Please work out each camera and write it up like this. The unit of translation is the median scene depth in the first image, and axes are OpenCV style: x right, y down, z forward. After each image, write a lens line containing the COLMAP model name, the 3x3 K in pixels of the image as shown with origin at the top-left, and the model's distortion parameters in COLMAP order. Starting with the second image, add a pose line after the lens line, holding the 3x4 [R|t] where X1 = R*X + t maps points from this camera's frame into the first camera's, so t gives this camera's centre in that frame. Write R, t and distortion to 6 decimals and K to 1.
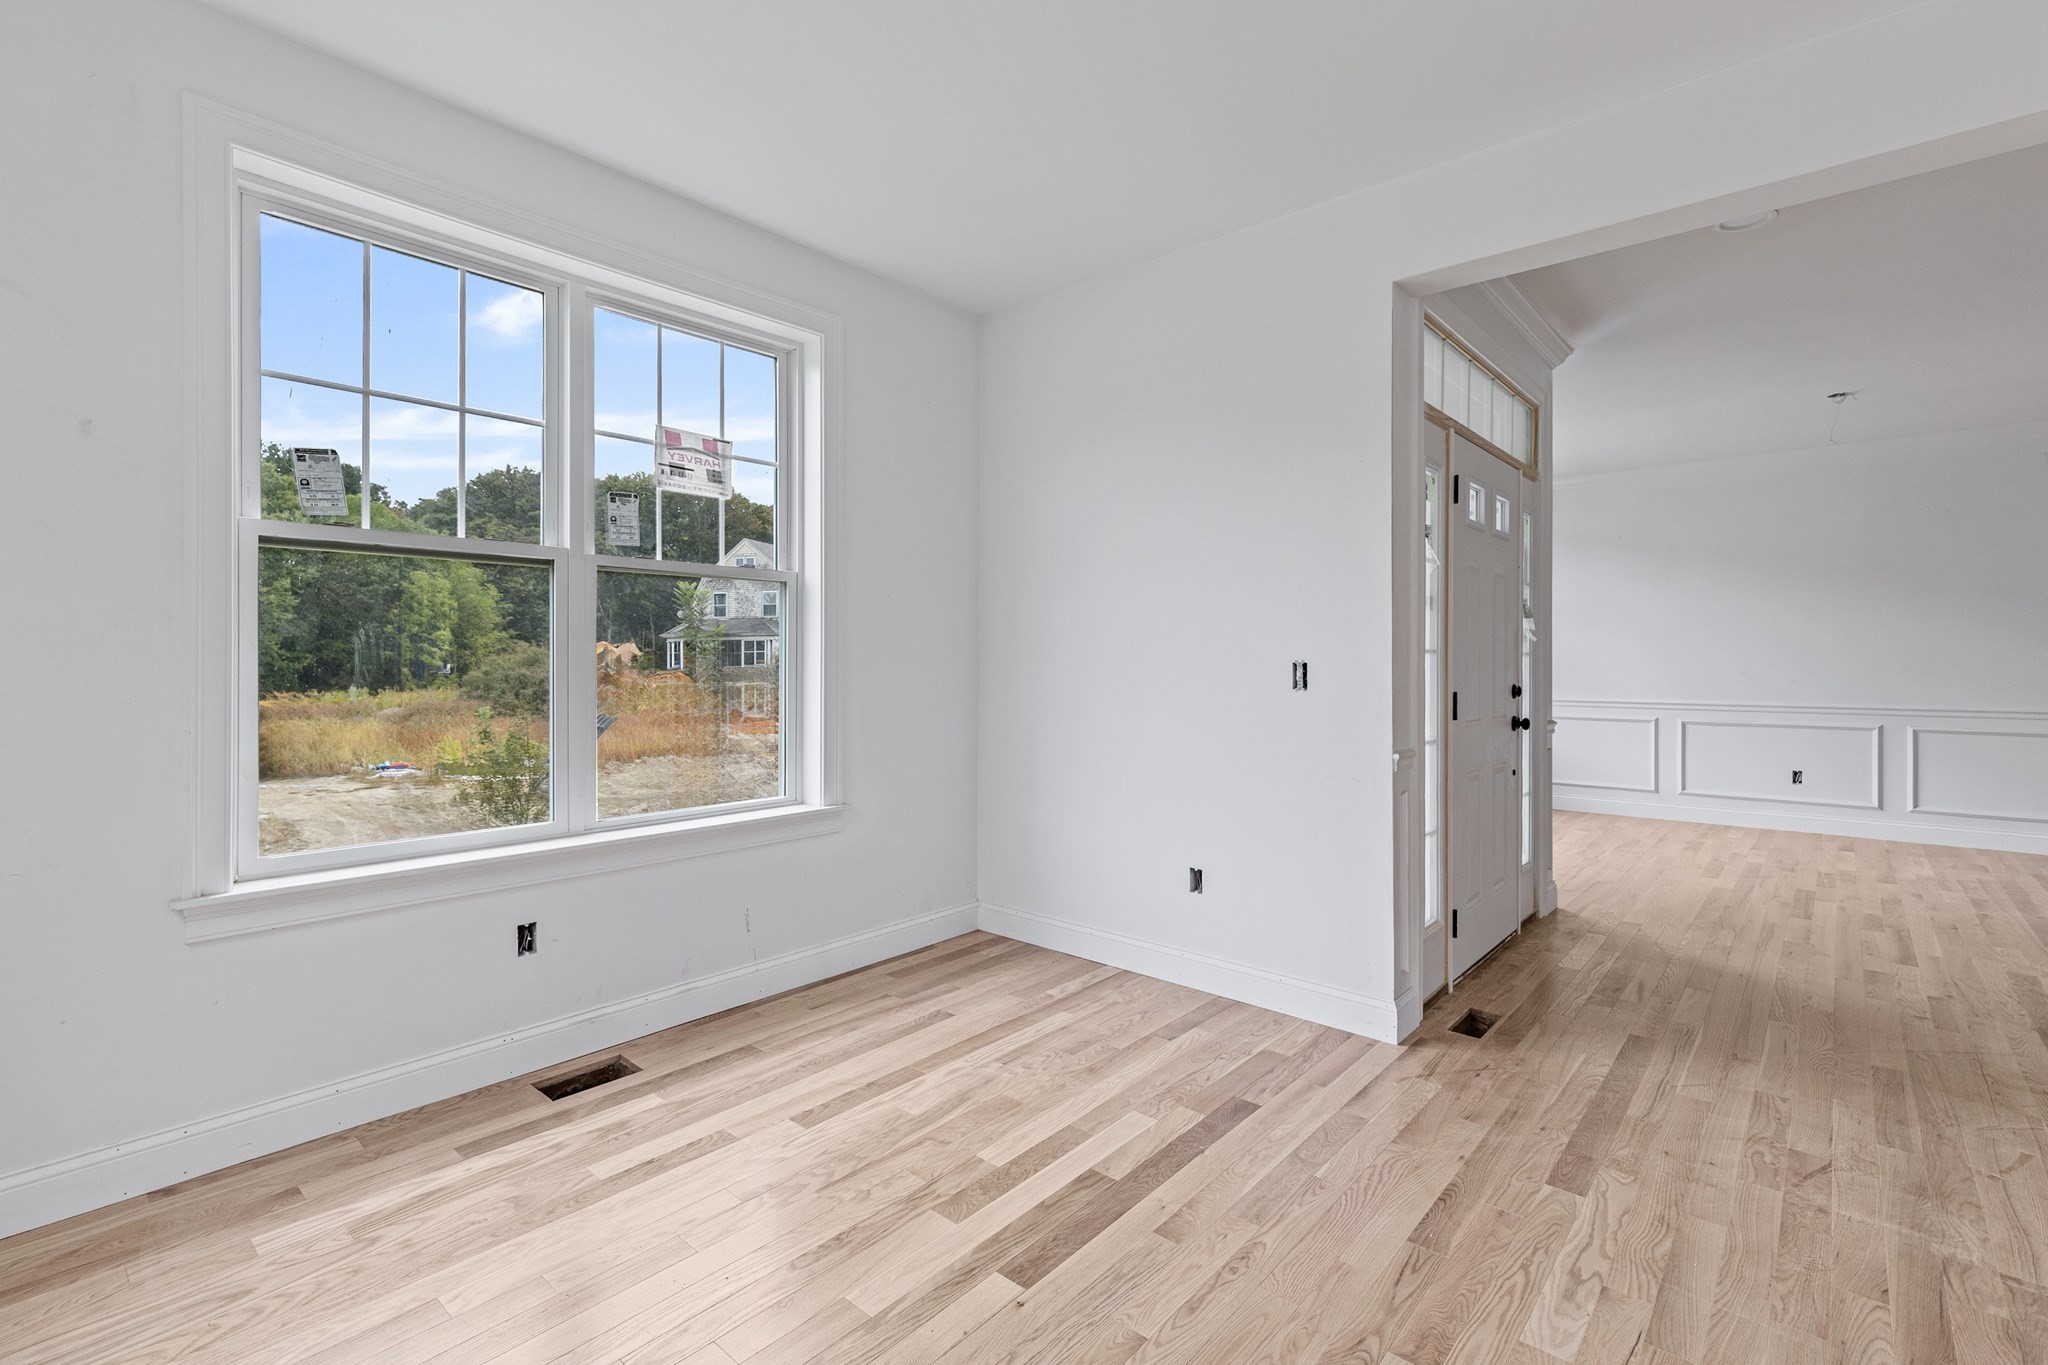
lens RADIAL K [[926.7, 0, 1037.5], [0, 926.7, 670.4], [0, 0, 1]] dist [0.007585, -0.000642]
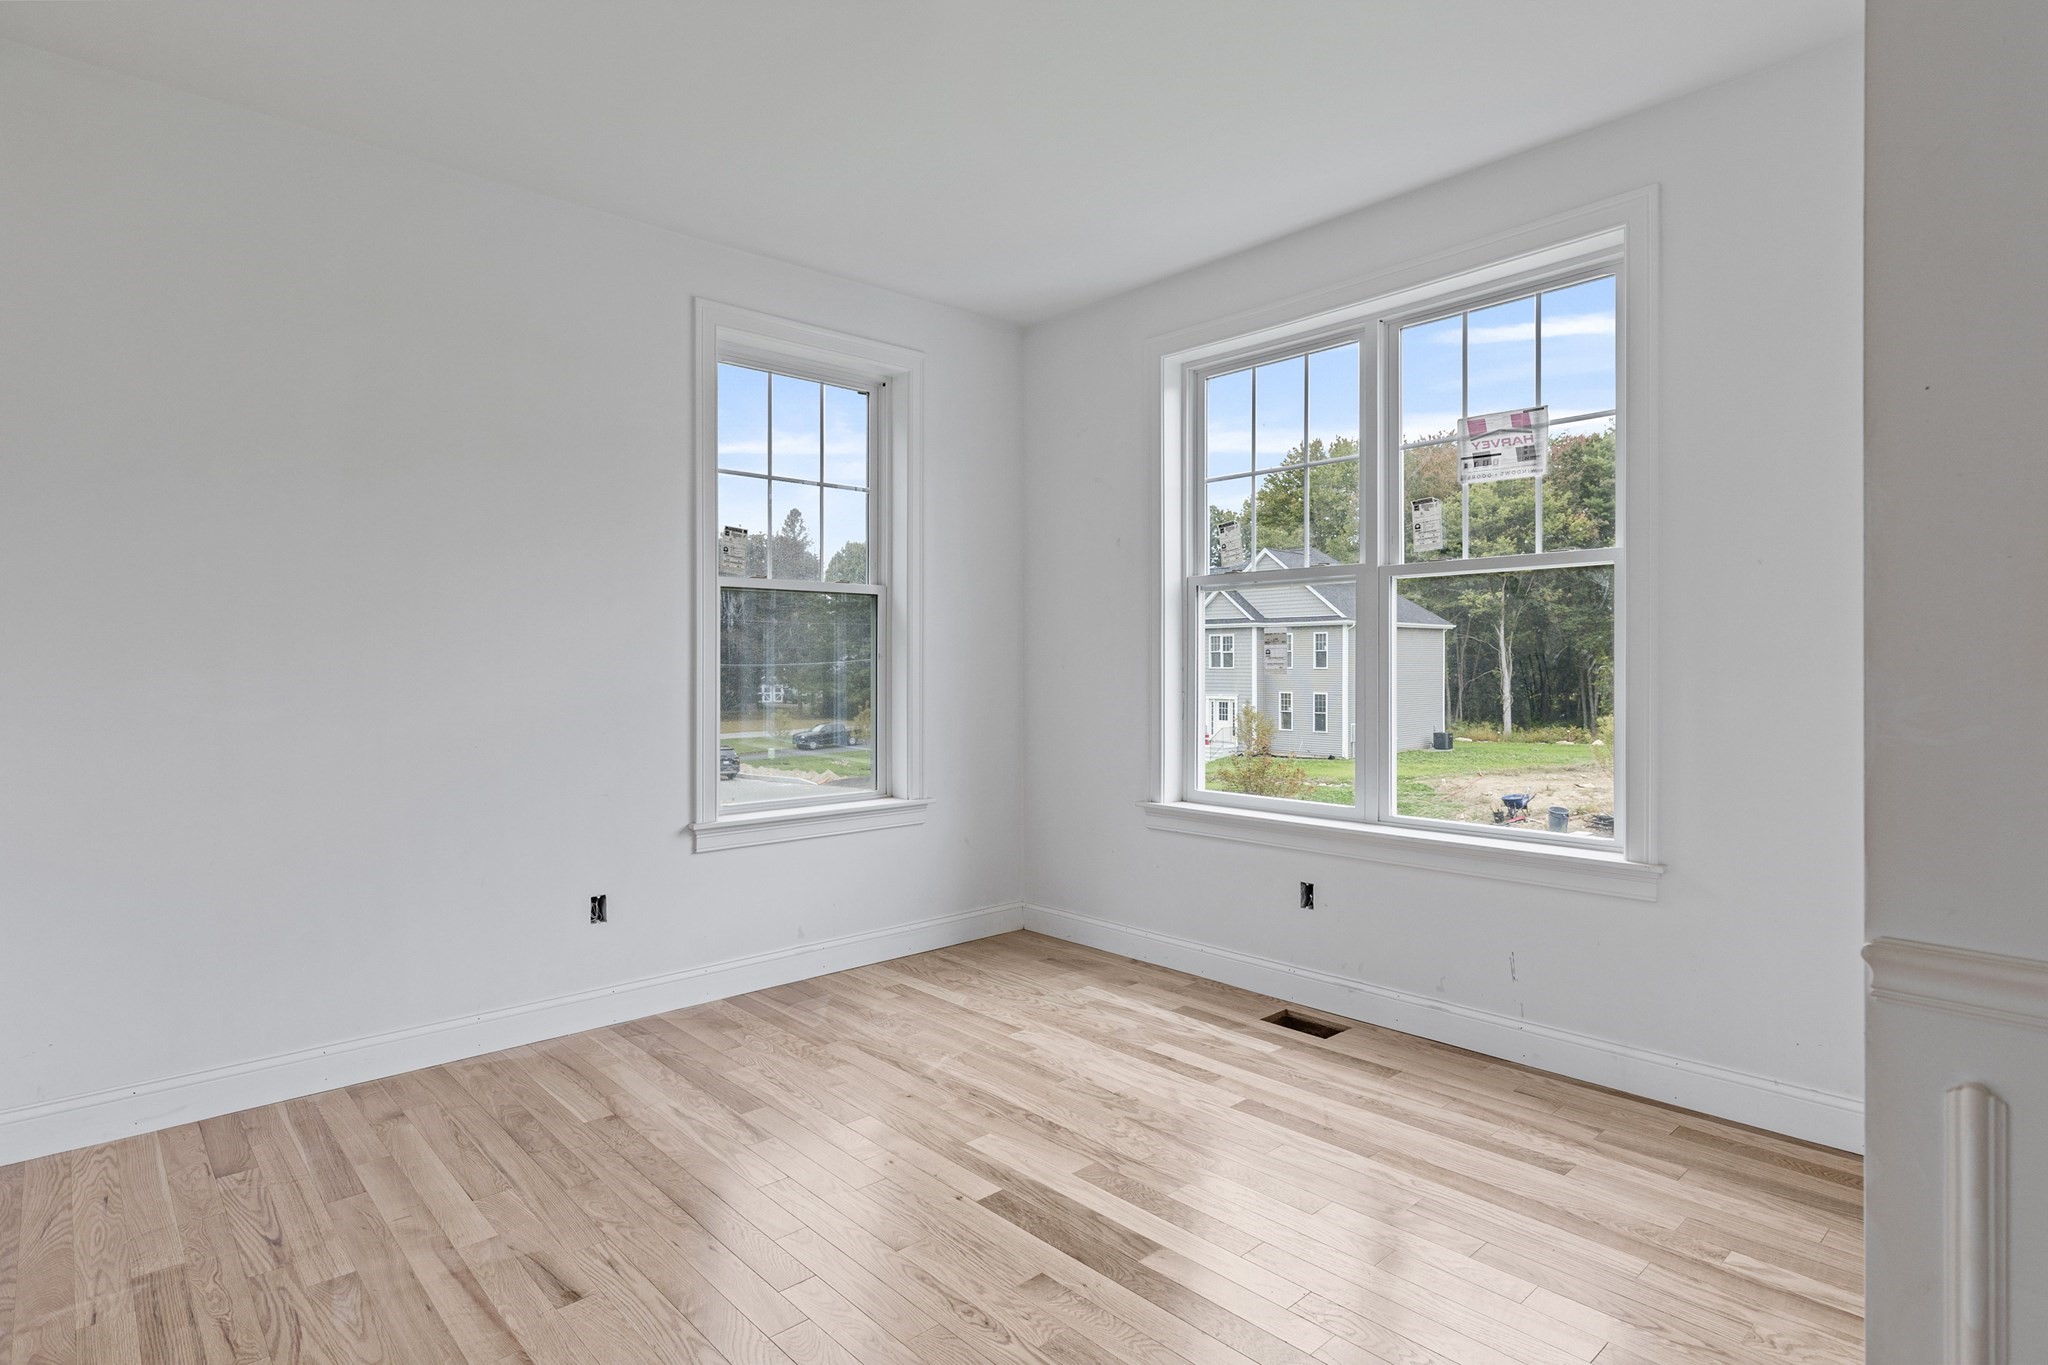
lens RADIAL K [[1062.2, 0, 1029.7], [0, 1062.2, 675.2], [0, 0, 1]] dist [-0.000537, -0.000733]
pose [[-0.116989, 0.010203, -0.993081, 0.813905], [-0.007279, 0.999912, 0.011131, -0.008965], [0.993107, 0.008531, -0.116904, 0.759083]]
